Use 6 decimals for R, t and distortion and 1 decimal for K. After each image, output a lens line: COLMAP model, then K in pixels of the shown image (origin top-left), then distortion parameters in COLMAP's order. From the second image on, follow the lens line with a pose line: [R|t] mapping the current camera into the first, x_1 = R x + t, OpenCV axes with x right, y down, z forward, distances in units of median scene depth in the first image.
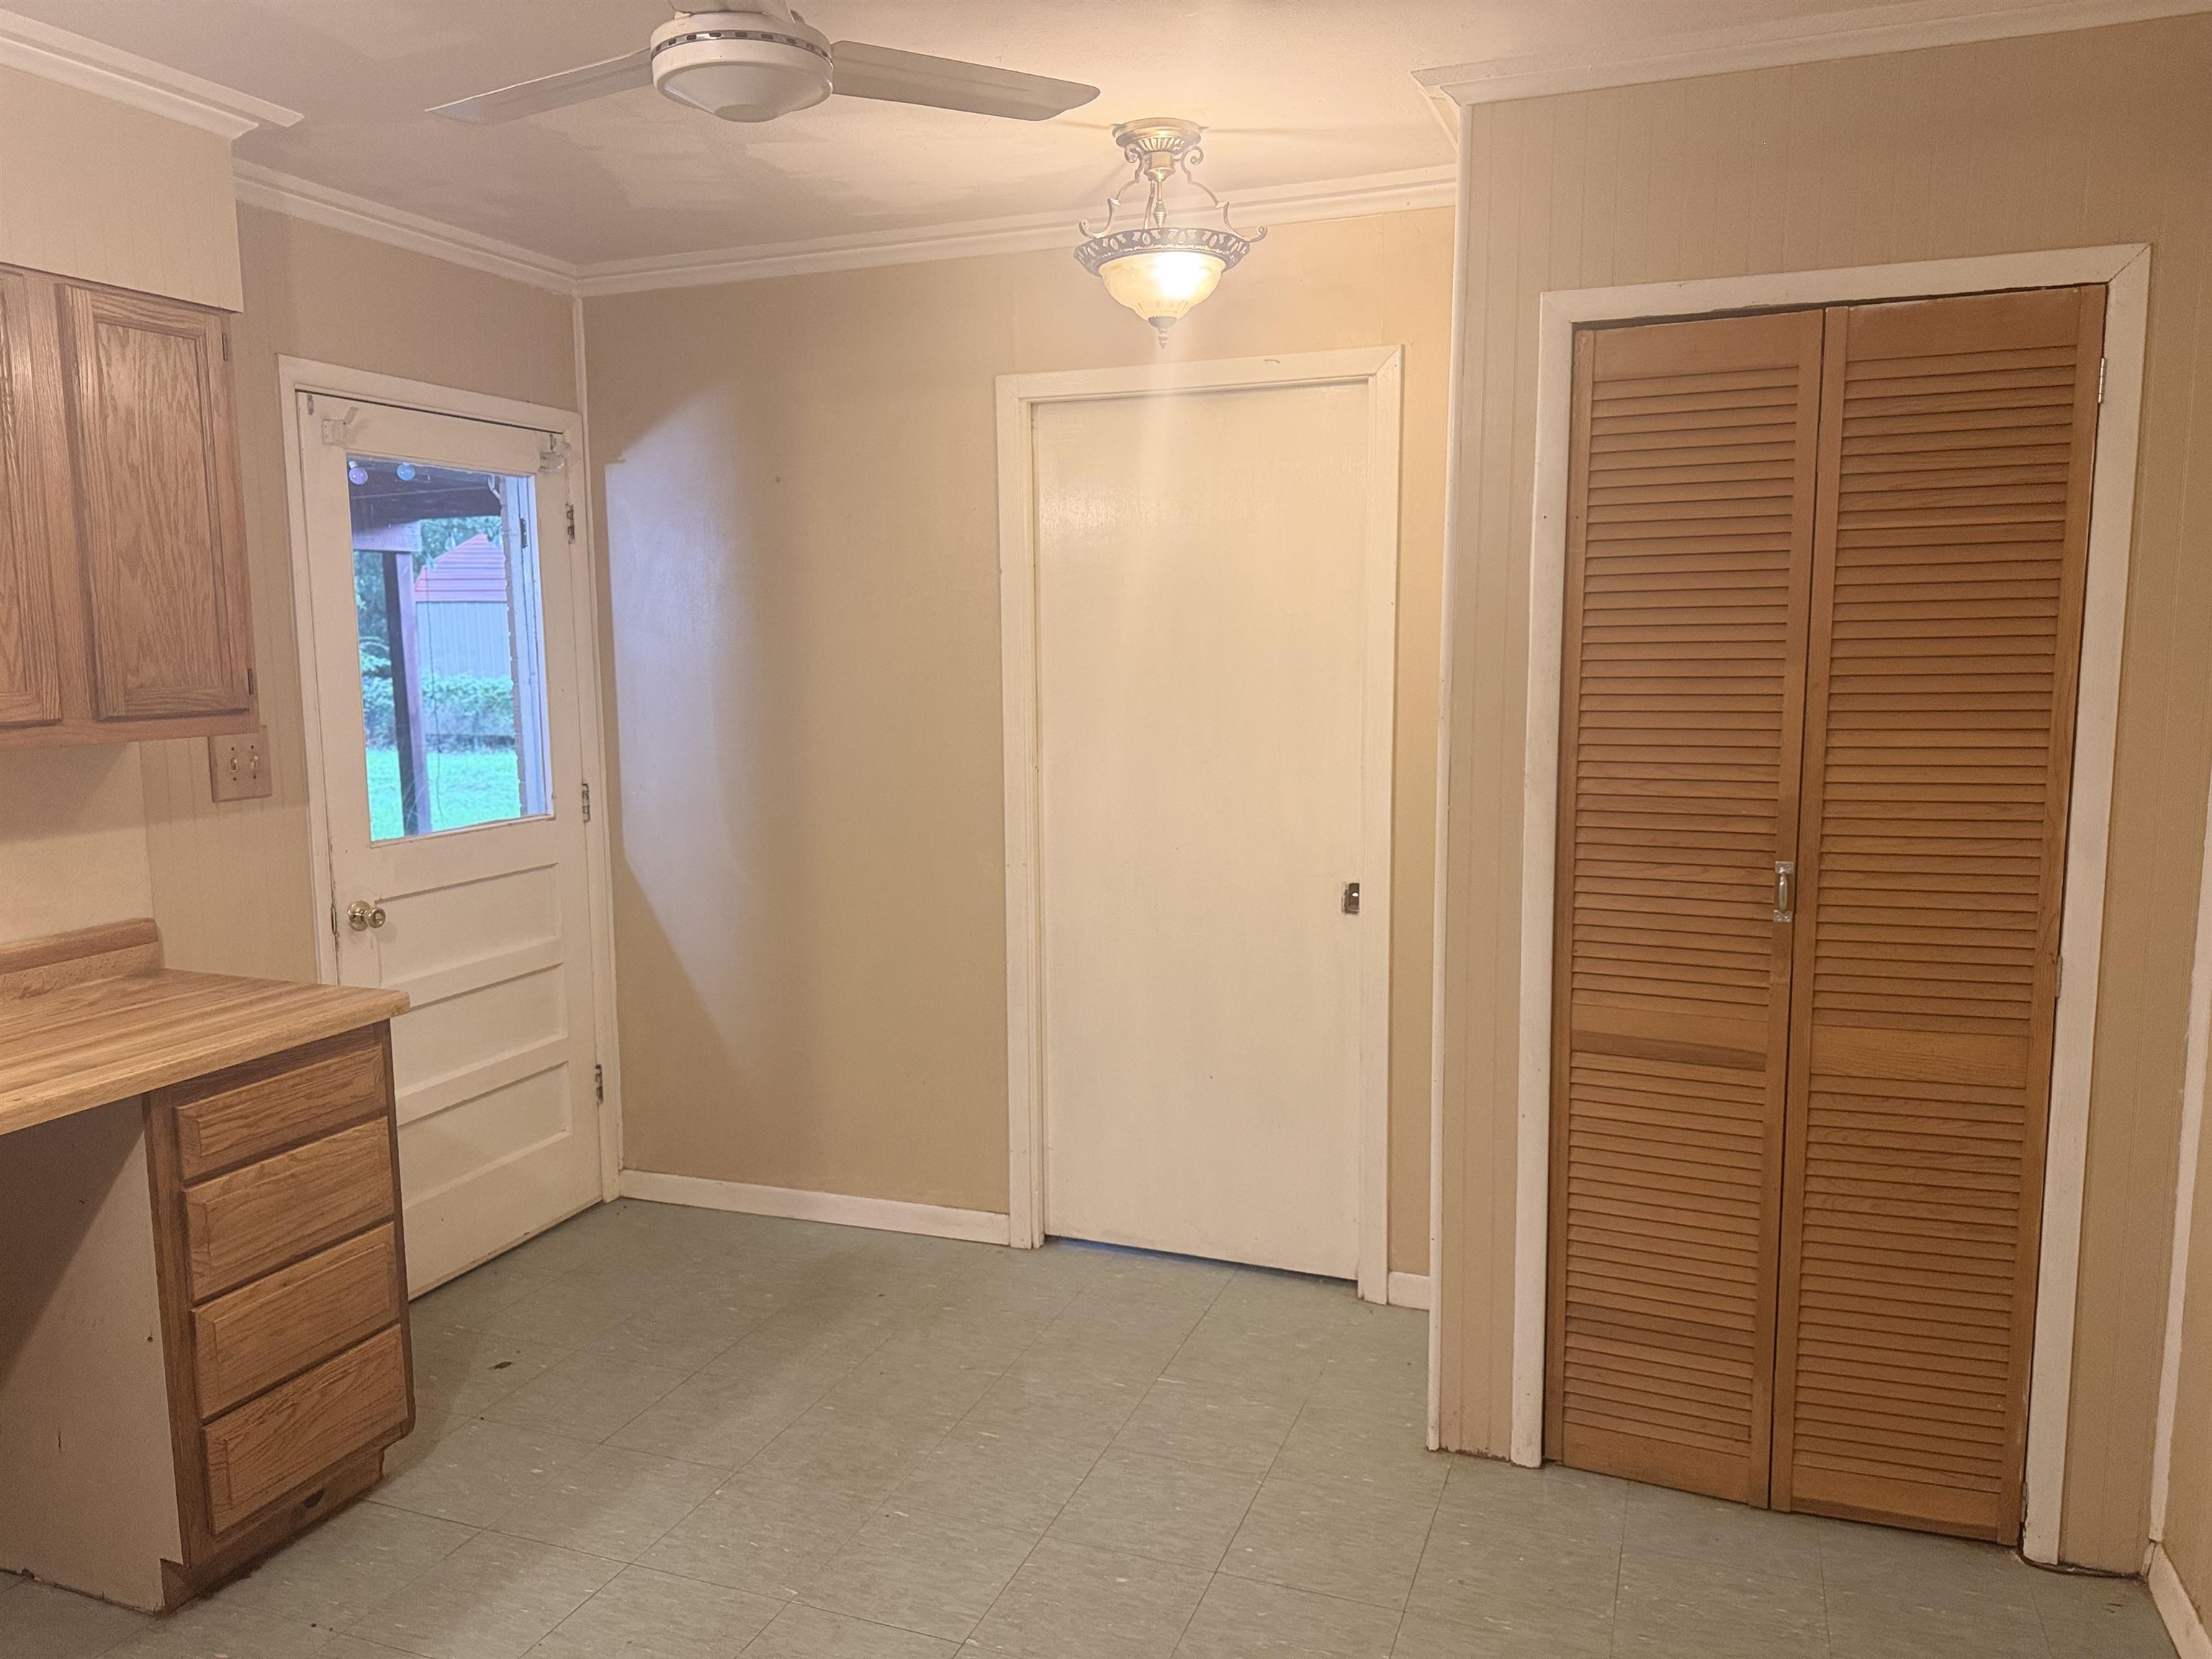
lens RADIAL K [[1576.3, 0, 1081.8], [0, 1576.3, 835.2], [0, 0, 1]] dist [0.105569, -0.108183]
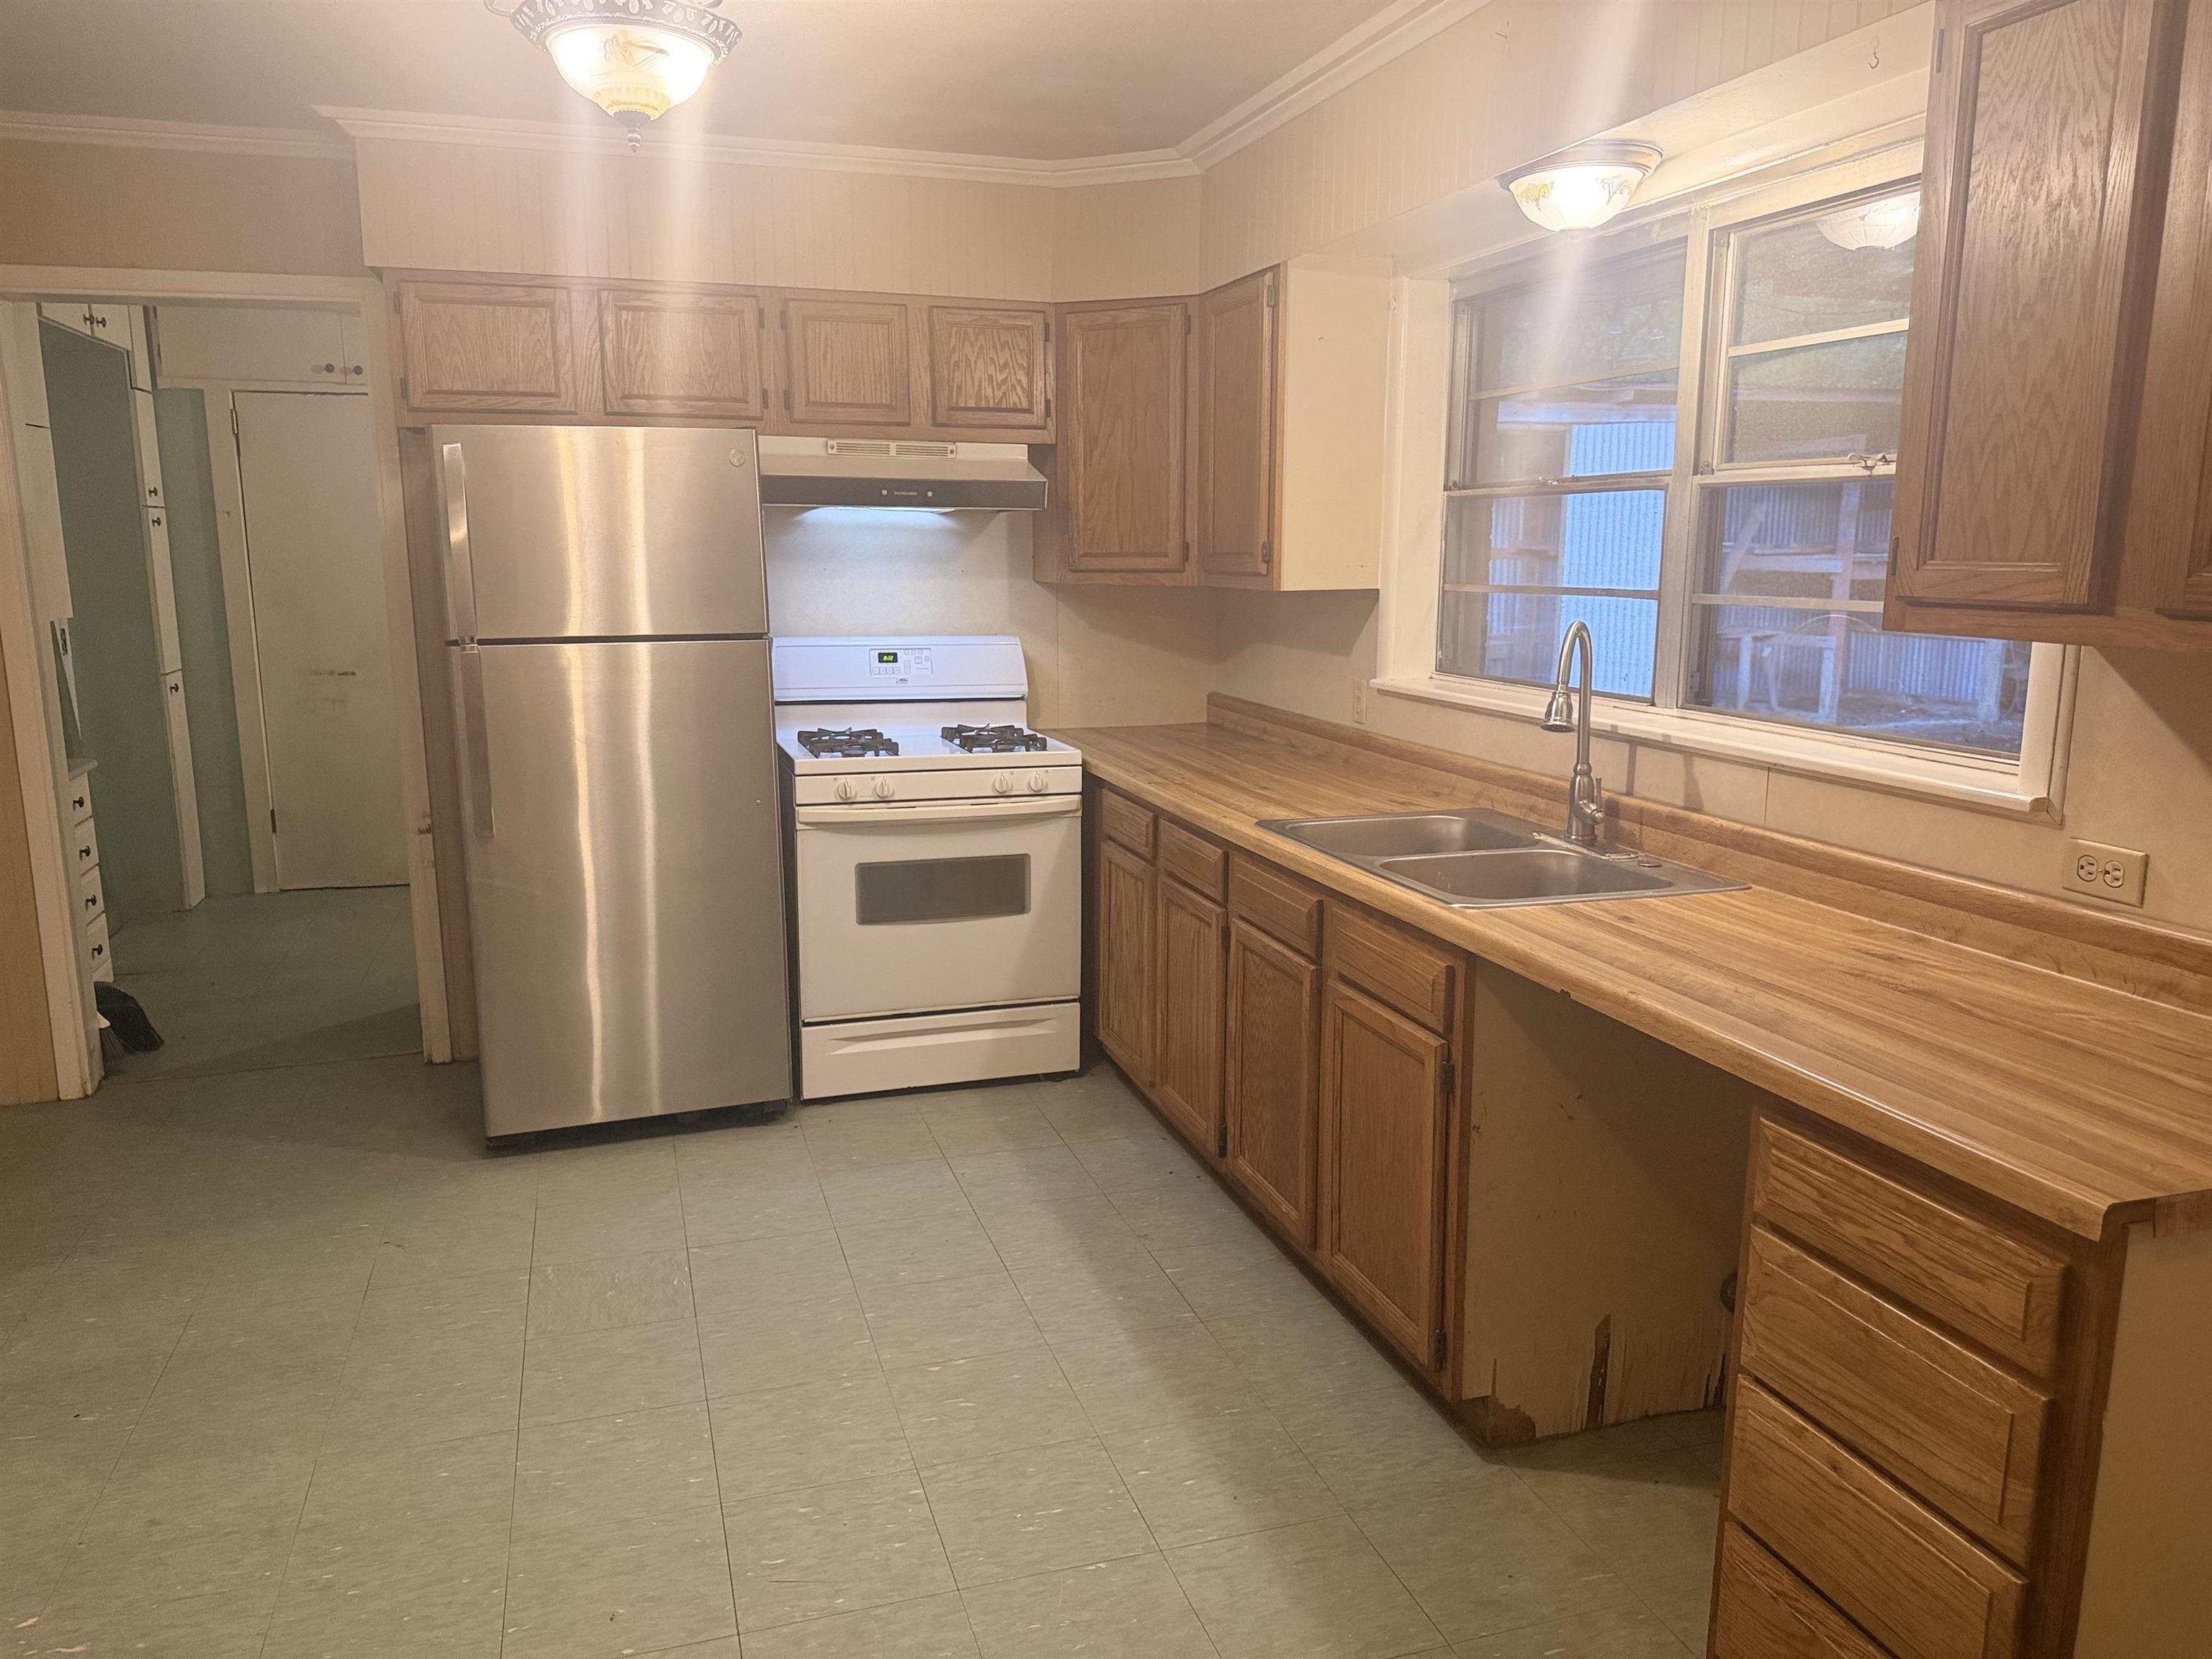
lens RADIAL K [[1597.3, 0, 1106.0], [0, 1597.3, 829.5], [0, 0, 1]] dist [0.038700, 0.001196]
pose [[-0.770167, 0.129392, -0.624580, 0.115909], [-0.071535, 0.955508, 0.286159, -0.137129], [0.633818, 0.265069, -0.726645, 1.172694]]
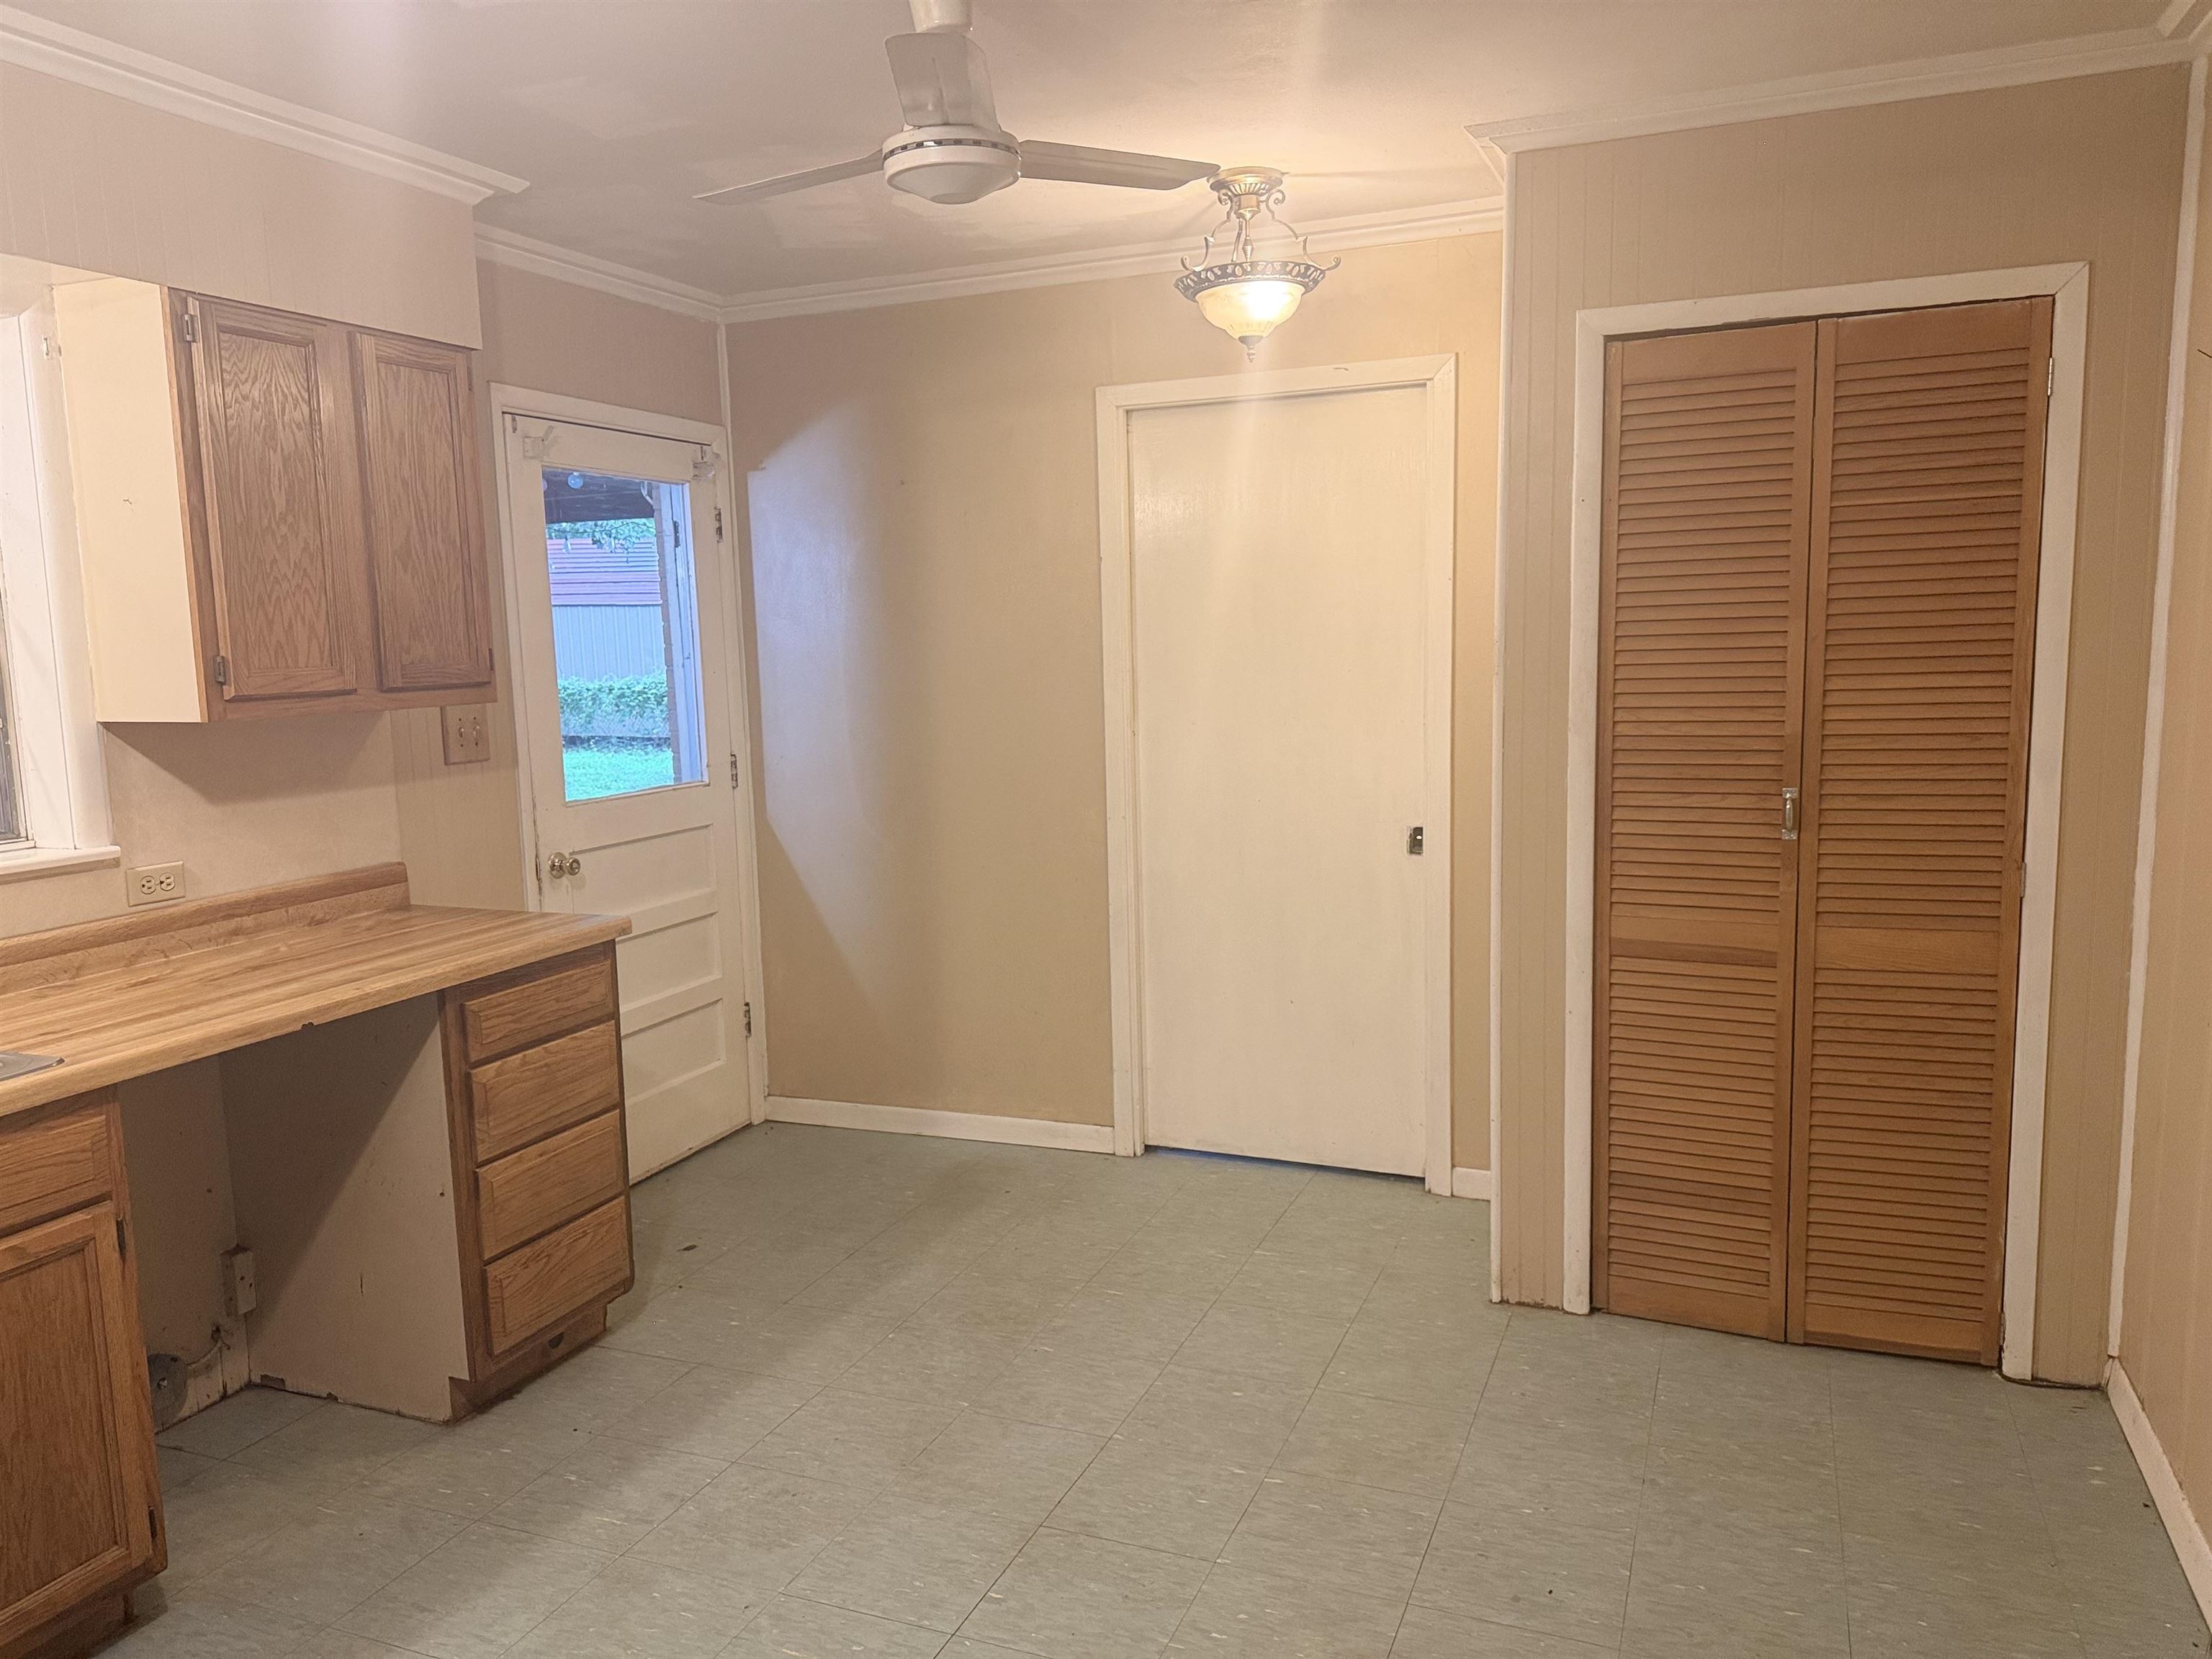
lens RADIAL K [[1567.8, 0, 1094.7], [0, 1567.8, 834.3], [0, 0, 1]] dist [0.141623, -0.177130]
pose [[0.999713, -0.013679, -0.019658, -0.049787], [0.013713, 0.999905, 0.001558, 0.039972], [0.019635, -0.001827, 0.999806, -0.182728]]
